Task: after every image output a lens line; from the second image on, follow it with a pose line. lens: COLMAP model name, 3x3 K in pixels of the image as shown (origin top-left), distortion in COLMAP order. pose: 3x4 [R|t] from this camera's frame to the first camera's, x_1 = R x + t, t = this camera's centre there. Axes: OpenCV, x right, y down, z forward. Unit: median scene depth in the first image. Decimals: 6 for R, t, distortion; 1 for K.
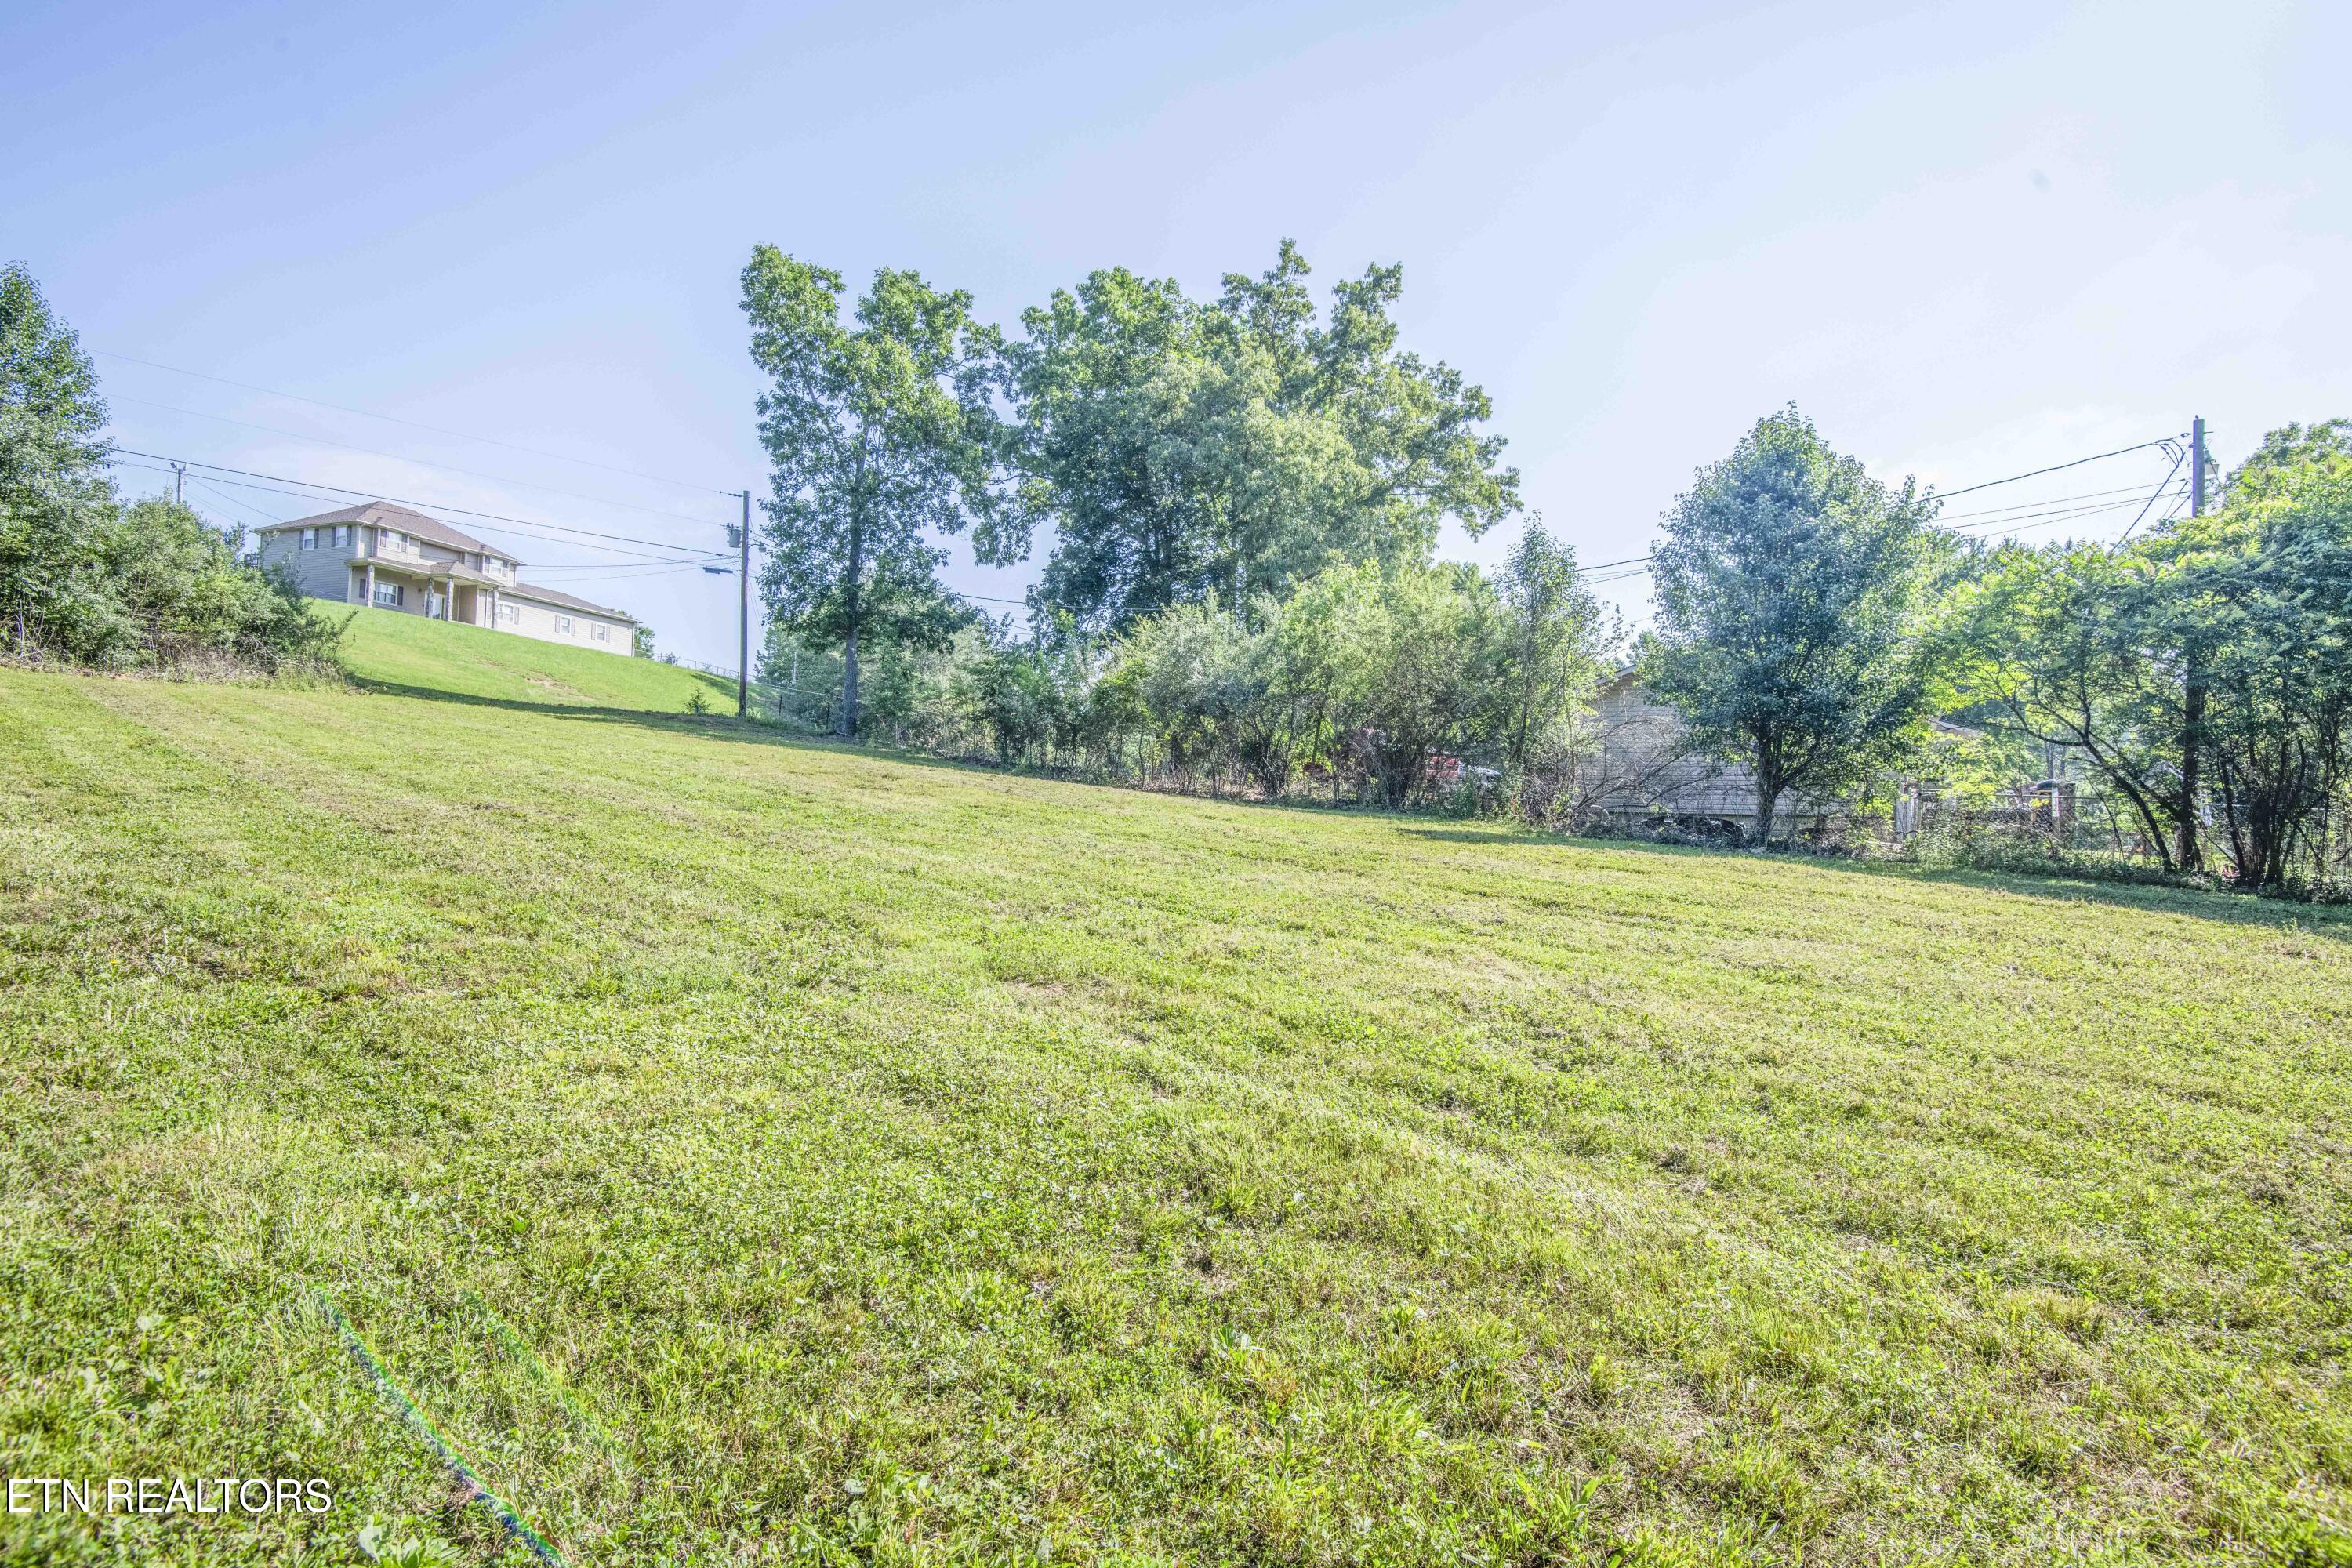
lens RADIAL K [[1108.9, 0, 1176.6], [0, 1108.9, 779.7], [0, 0, 1]] dist [-0.037449, 0.000111]
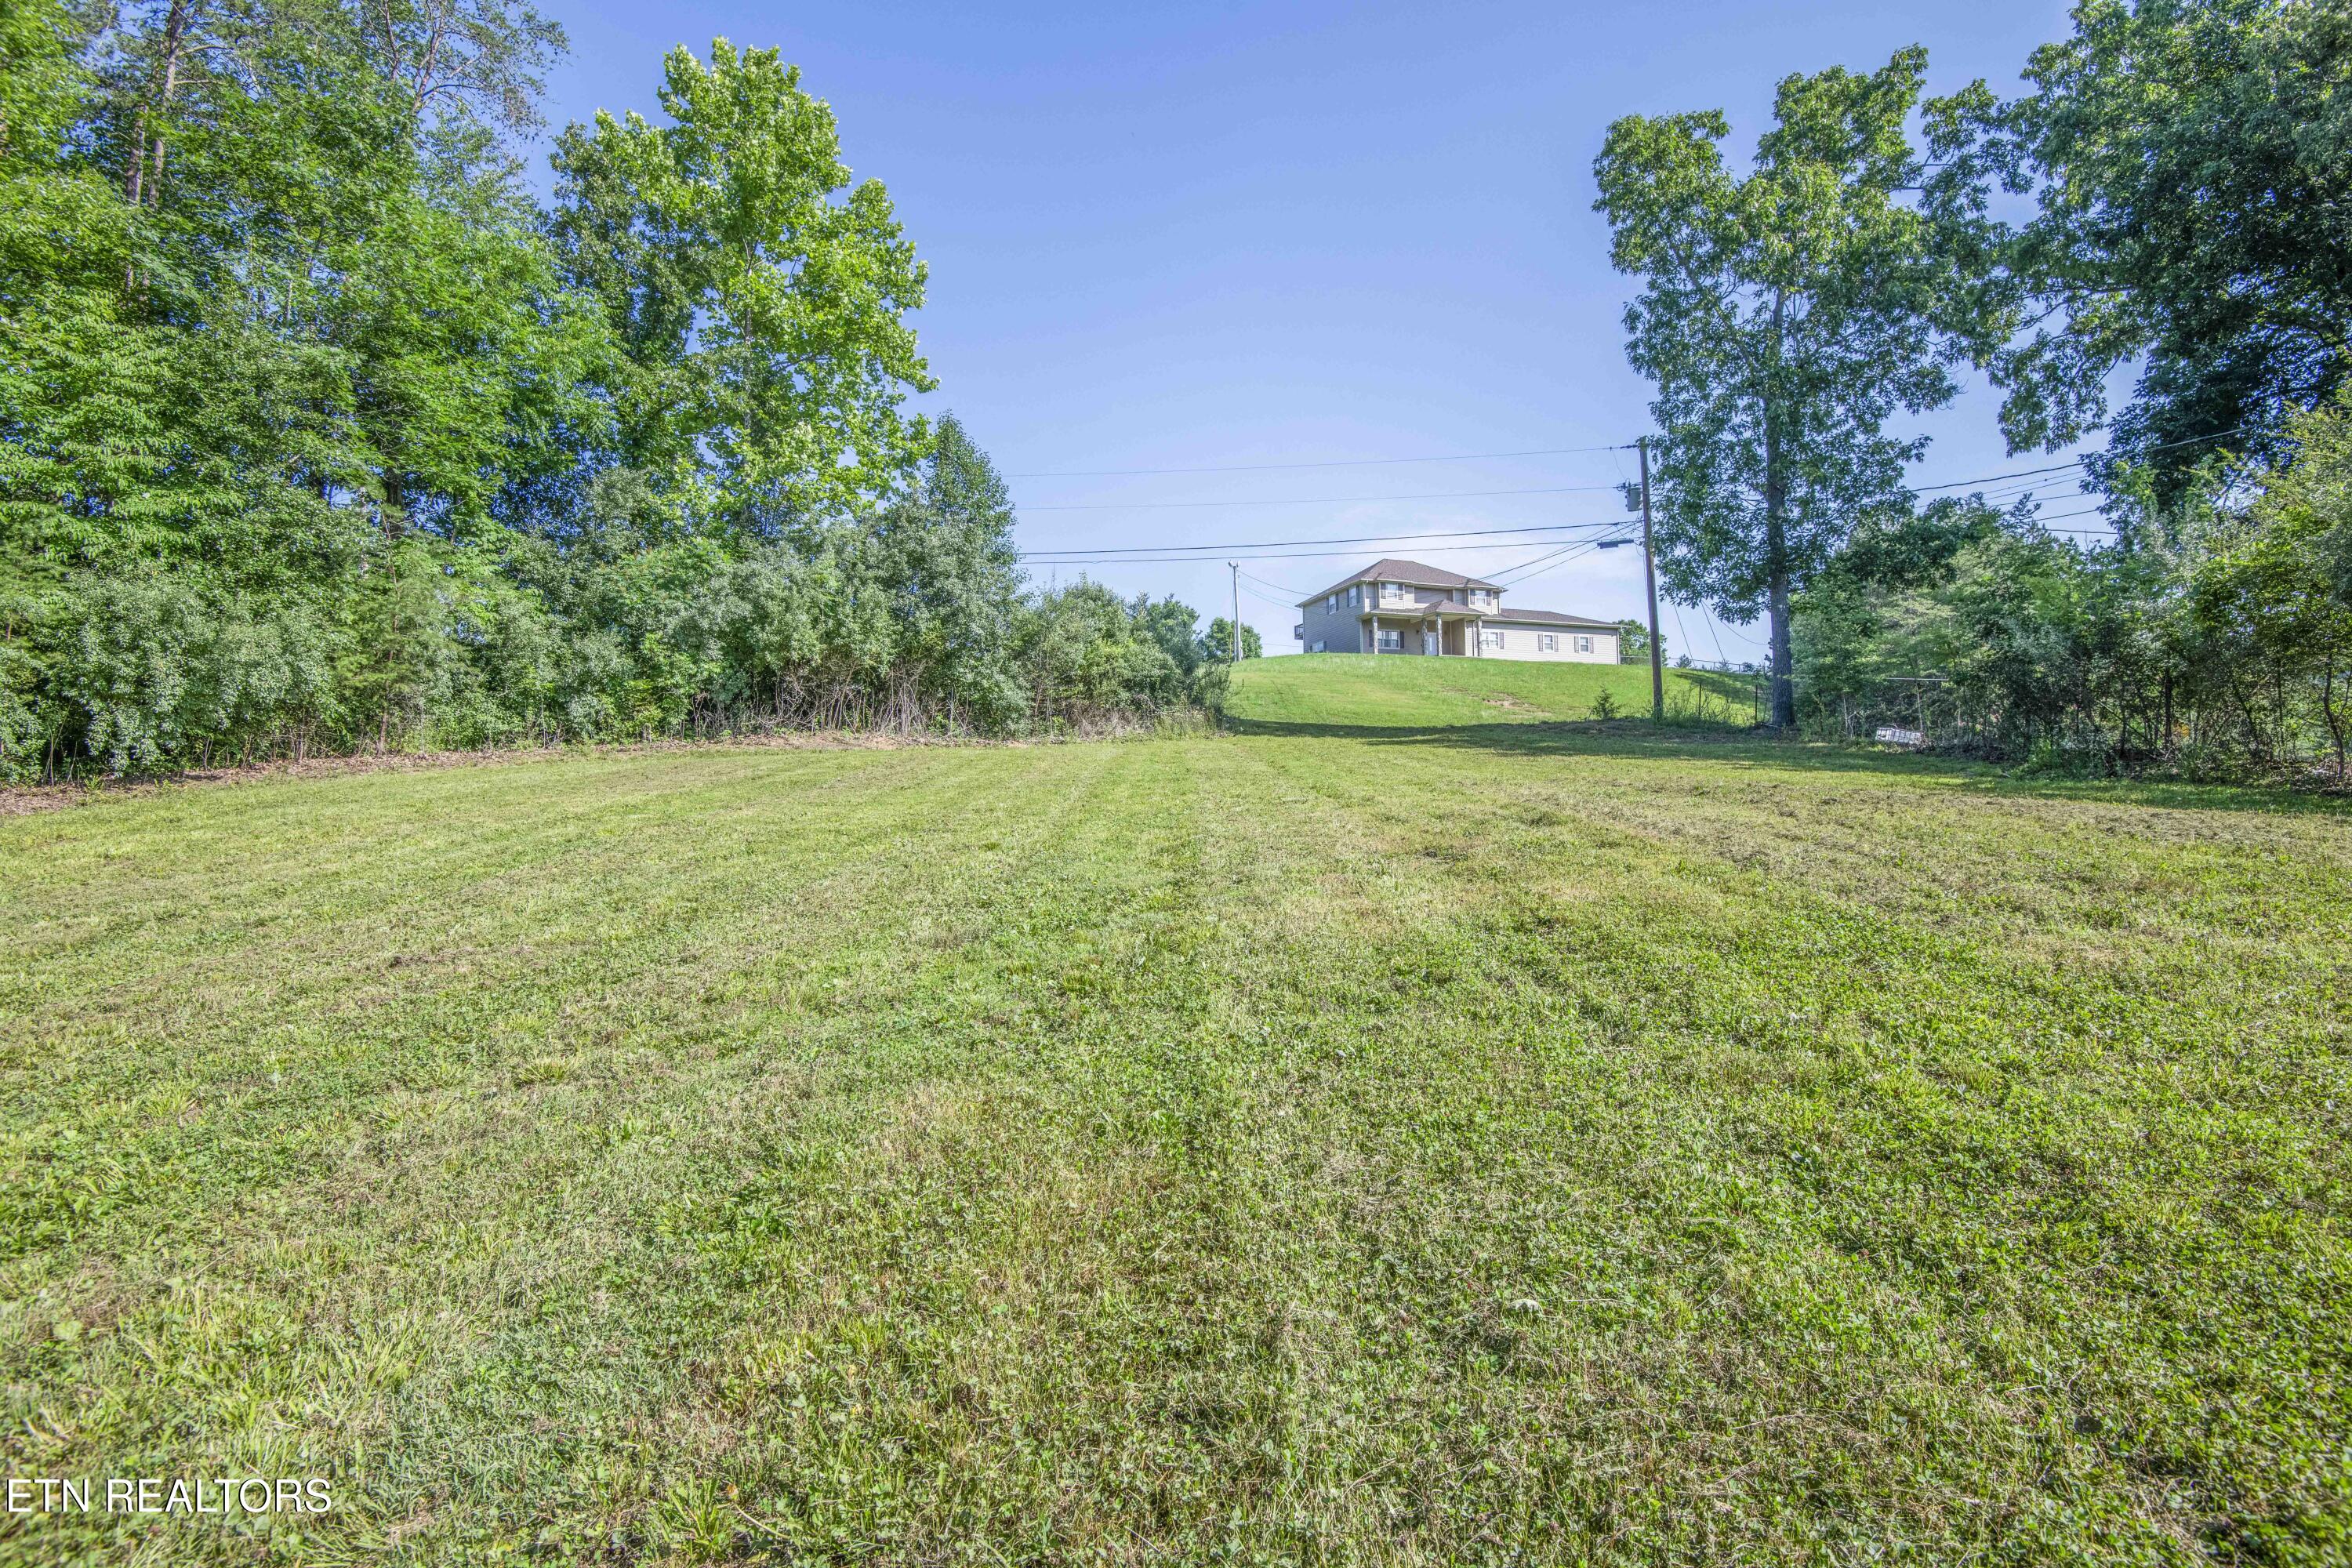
lens RADIAL K [[1097.3, 0, 1176.0], [0, 1097.3, 784.0], [0, 0, 1]] dist [-0.003349, -0.029192]
pose [[0.619994, -0.062505, -0.782113, 0.008971], [0.061240, 0.997636, -0.031183, -0.004662], [0.782213, -0.028563, 0.622356, 0.224484]]
